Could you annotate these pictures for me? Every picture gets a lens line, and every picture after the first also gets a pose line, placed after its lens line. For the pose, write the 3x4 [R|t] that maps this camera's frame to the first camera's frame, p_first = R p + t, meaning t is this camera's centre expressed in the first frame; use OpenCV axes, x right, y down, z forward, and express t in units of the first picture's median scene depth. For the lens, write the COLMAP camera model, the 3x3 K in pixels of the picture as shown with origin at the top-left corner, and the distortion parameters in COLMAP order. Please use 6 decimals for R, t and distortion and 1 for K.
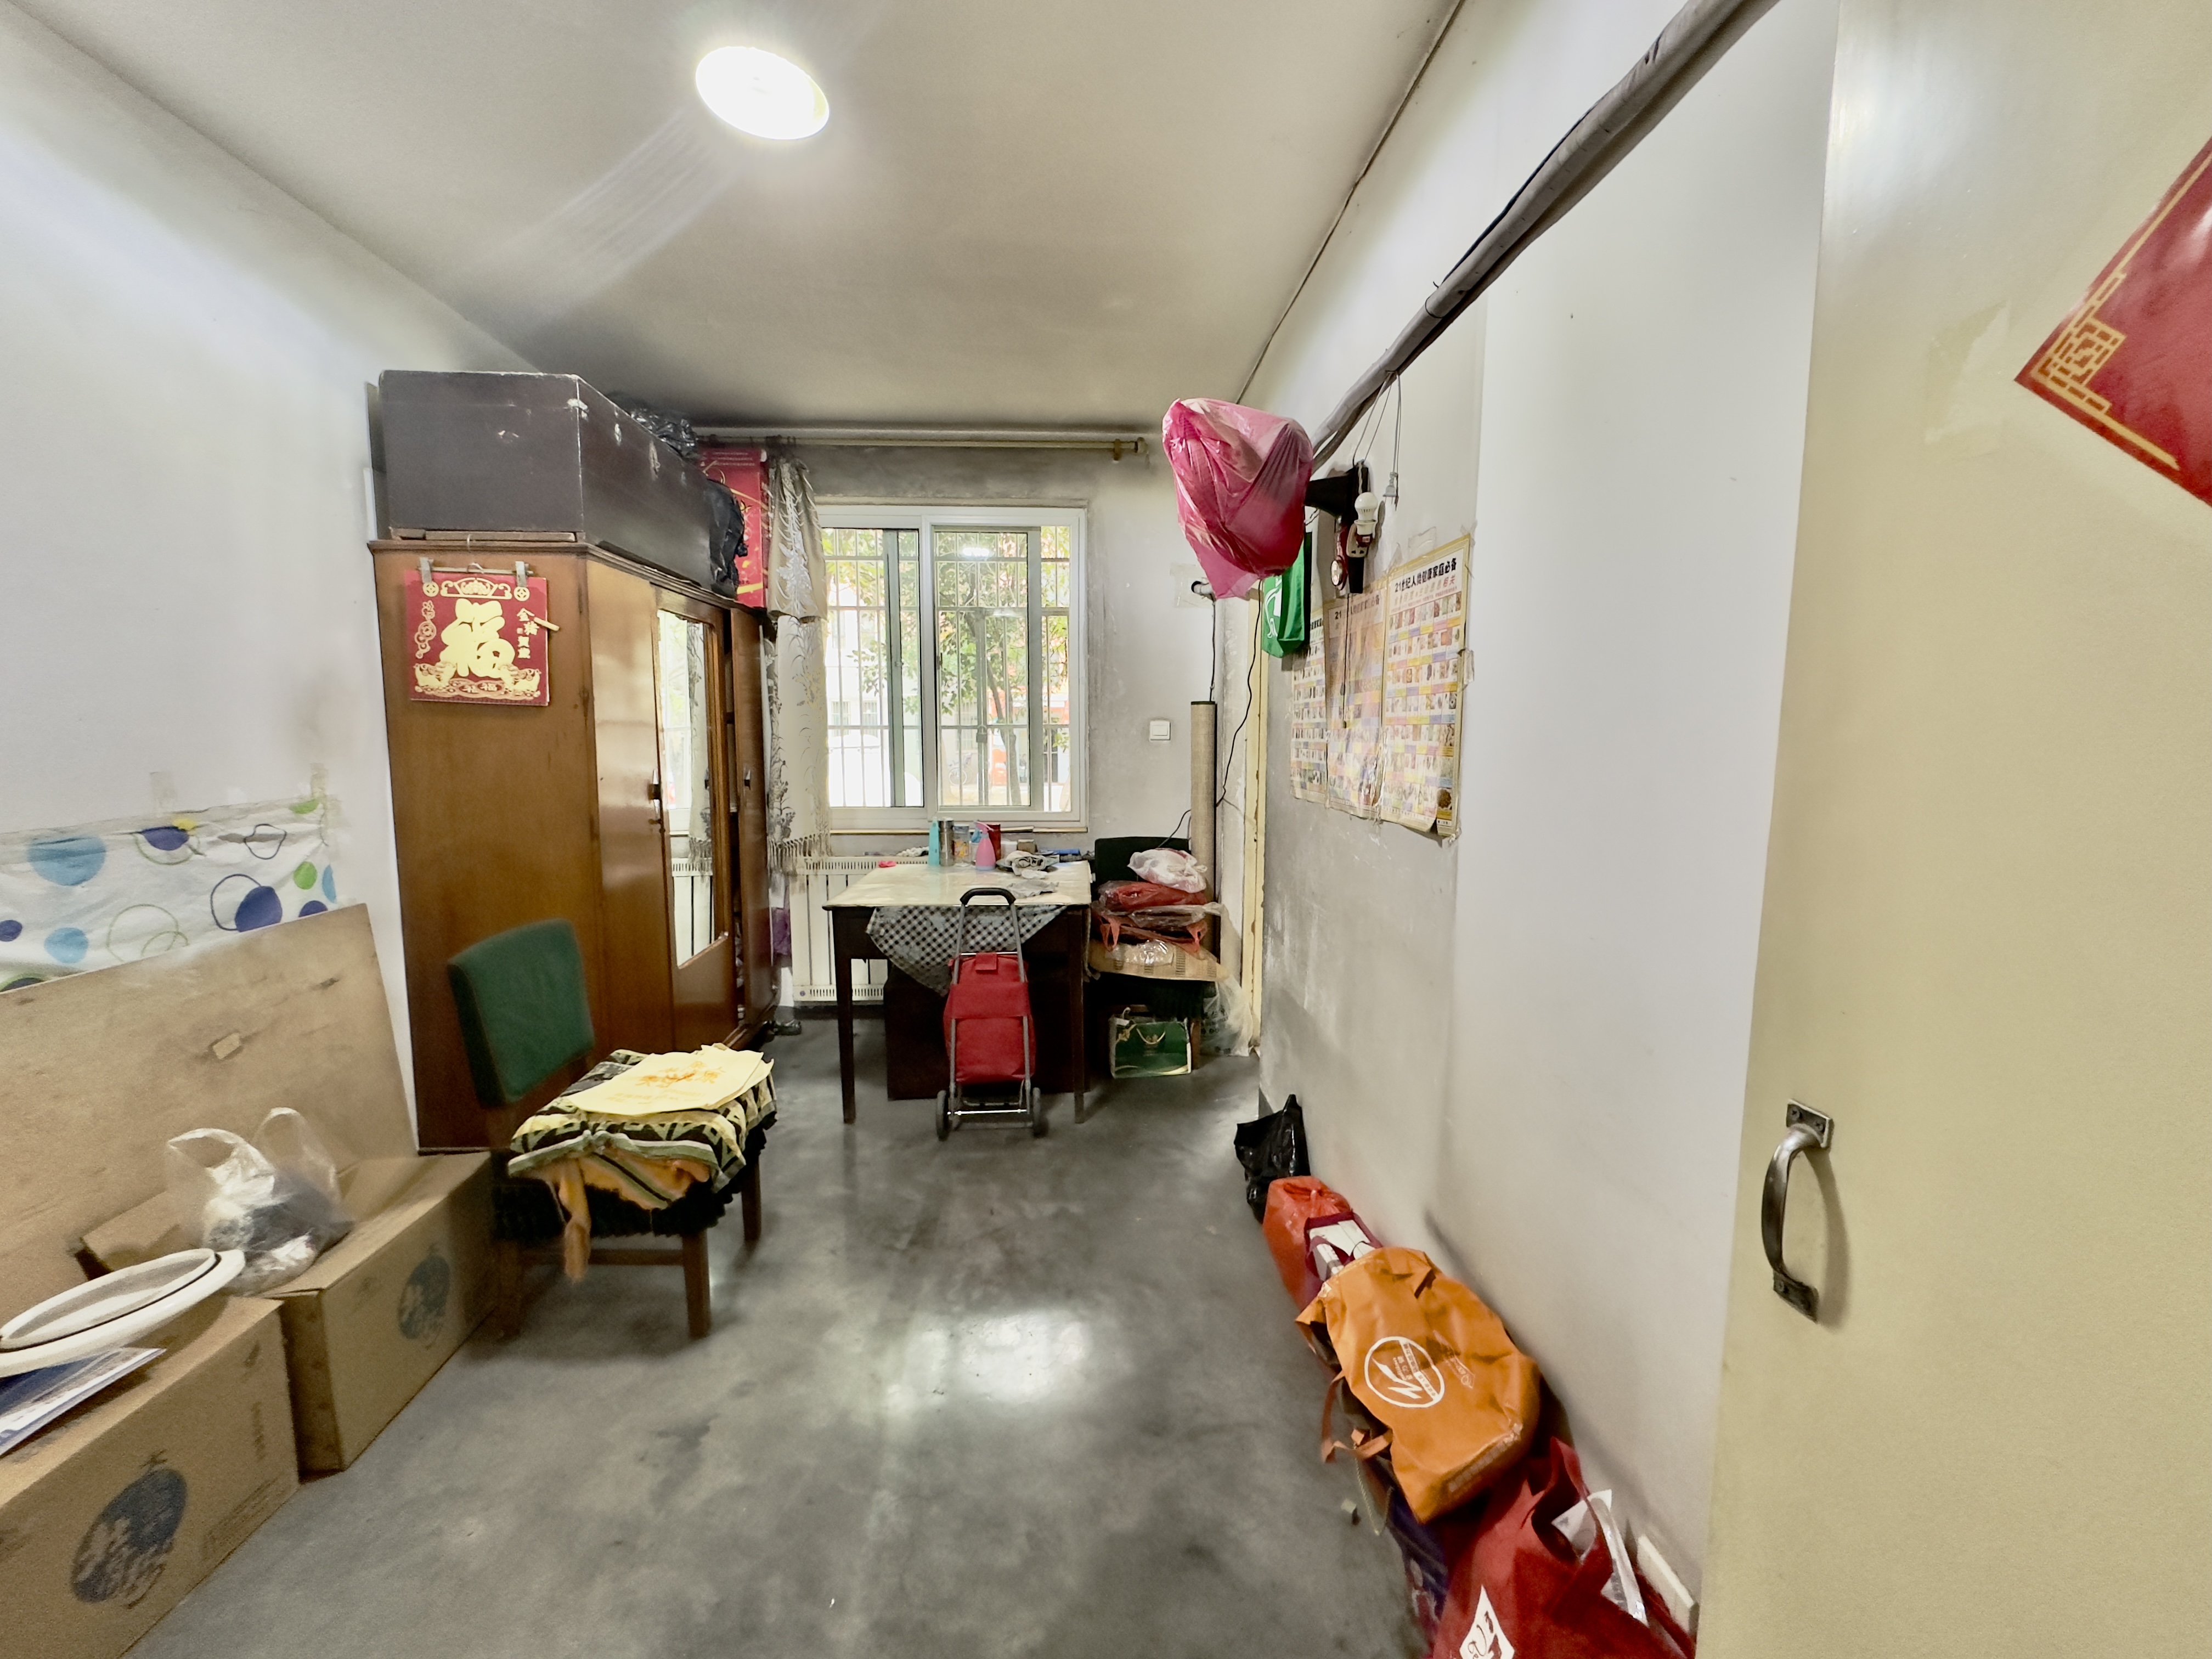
lens RADIAL K [[883.3, 0, 1110.0], [0, 883.3, 824.7], [0, 0, 1]] dist [-0.000751, 0.000347]
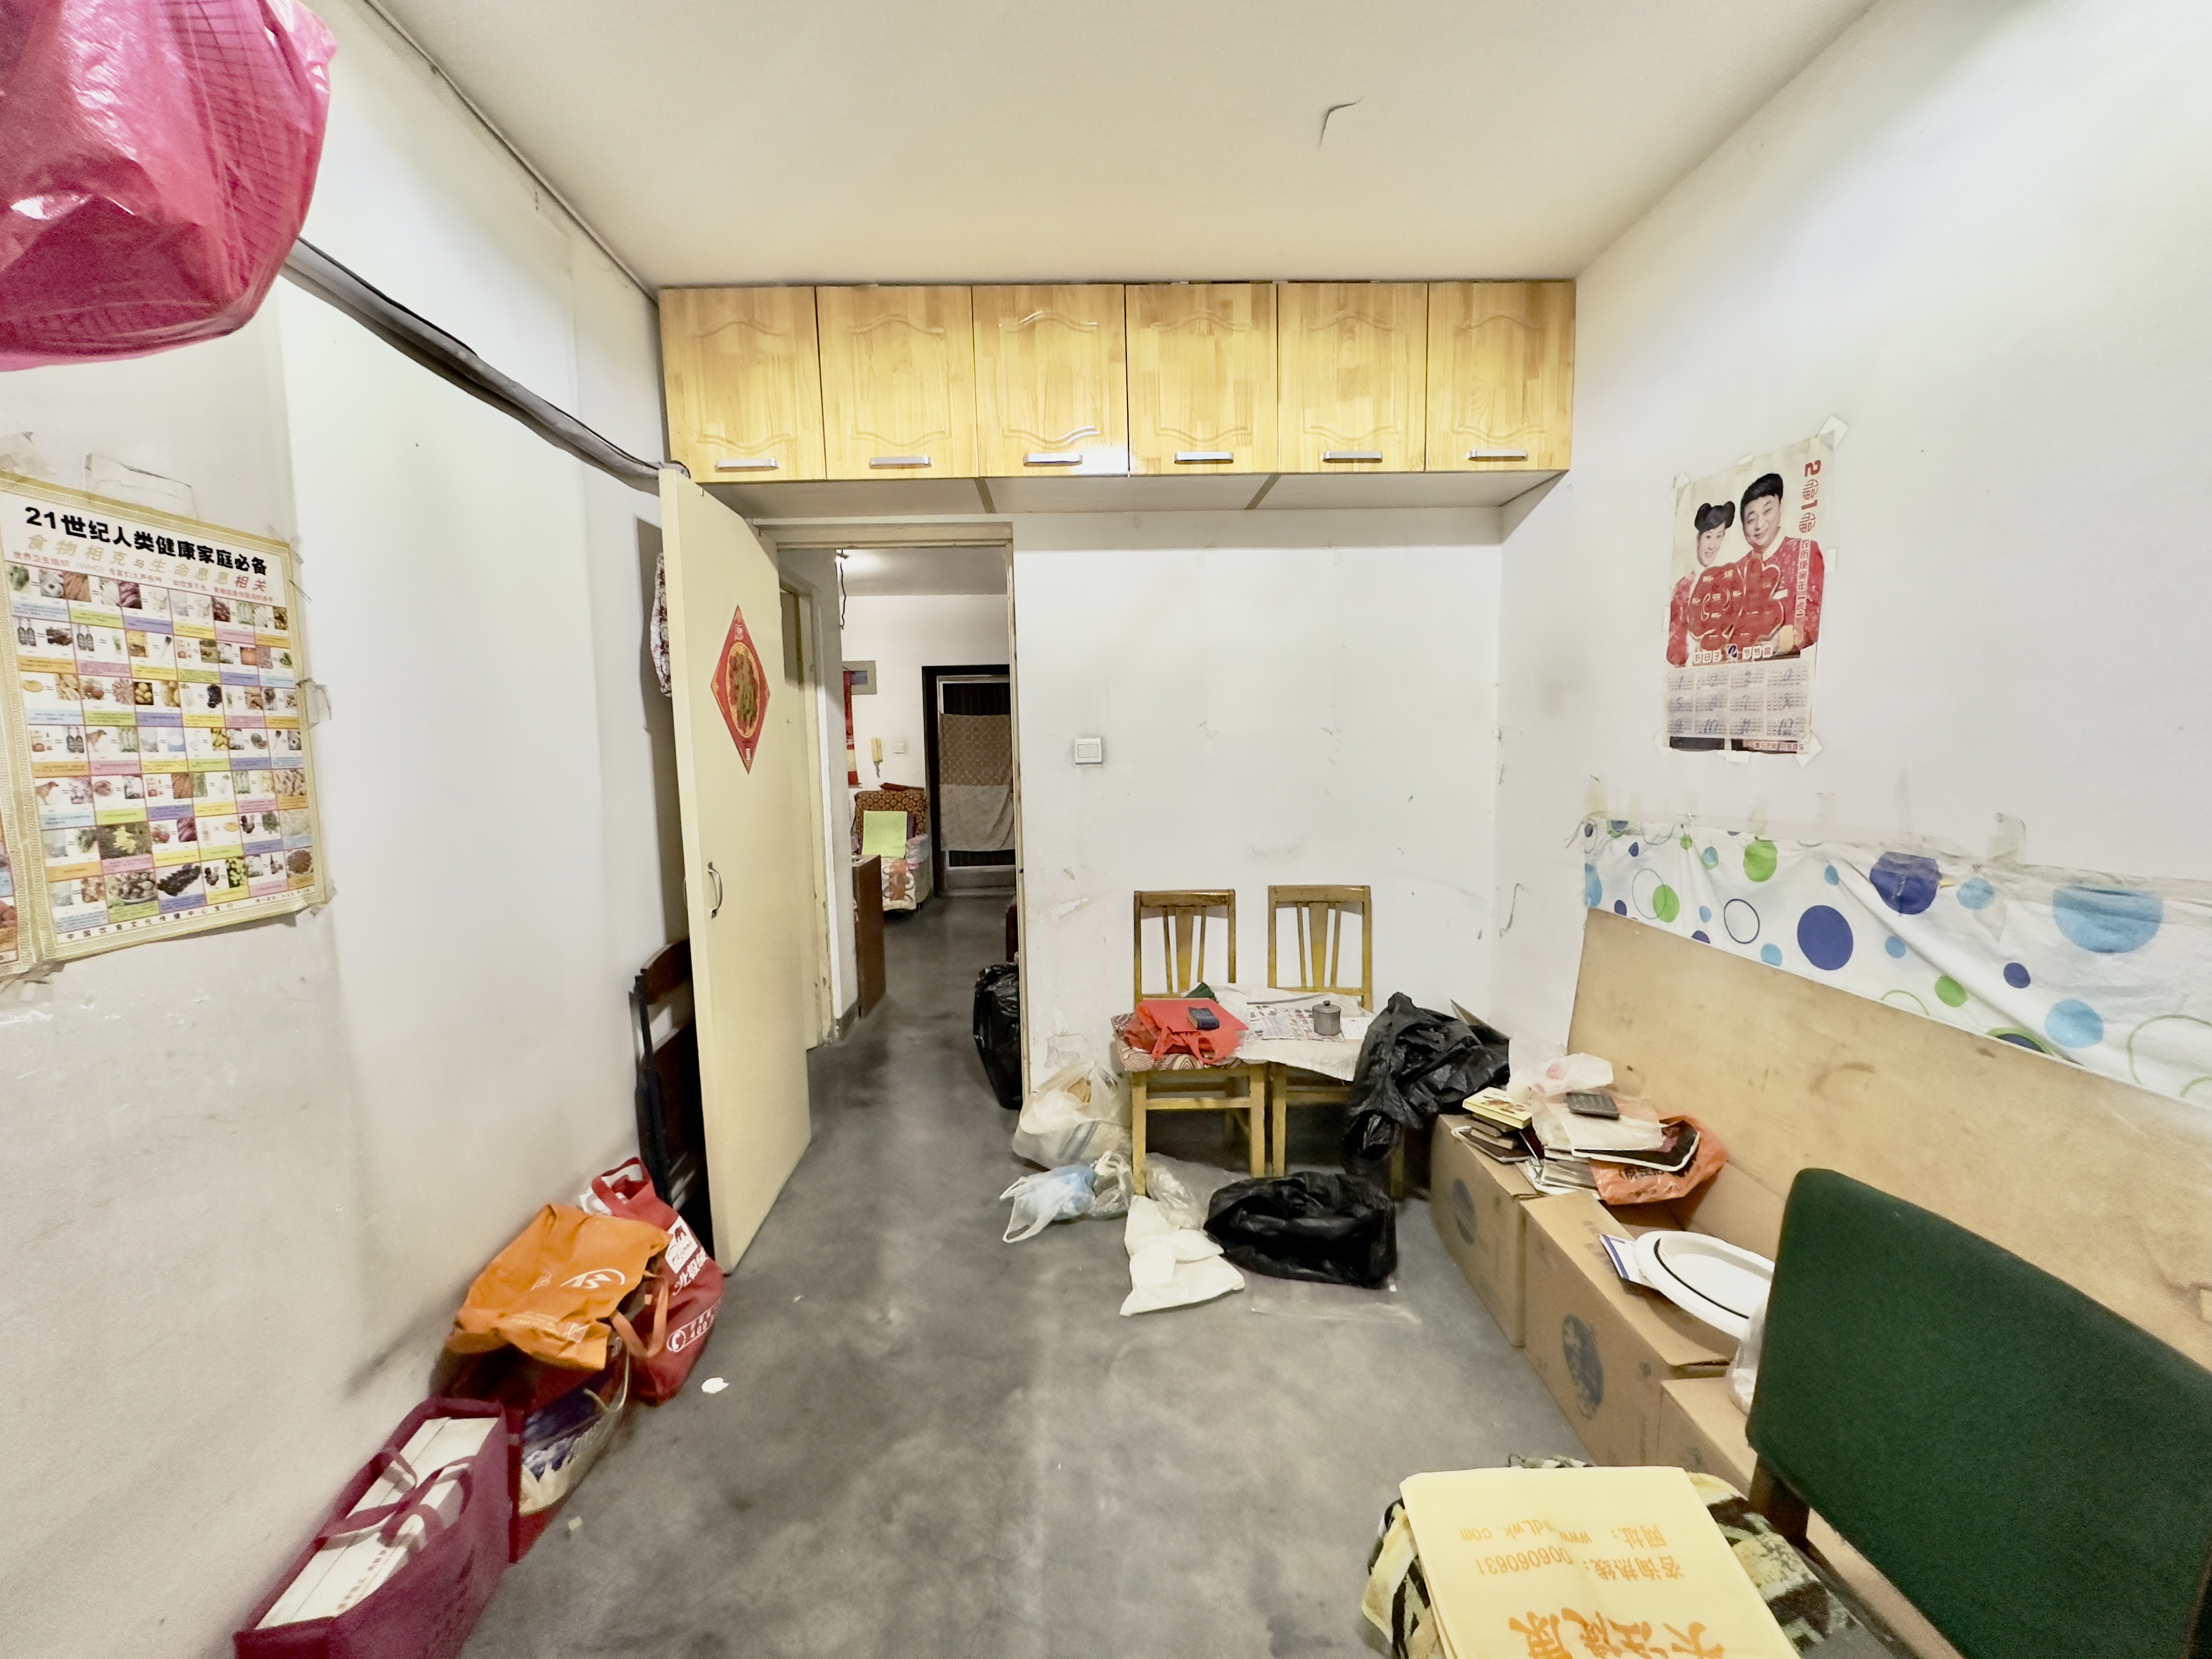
lens RADIAL K [[883.3, 0, 1105.1], [0, 883.3, 828.8], [0, 0, 1]] dist [-0.000751, 0.000347]
pose [[-0.999466, 0.016098, 0.028429, -0.362872], [0.021547, 0.978897, 0.203213, -0.200412], [-0.024557, 0.203717, -0.978722, 1.720095]]
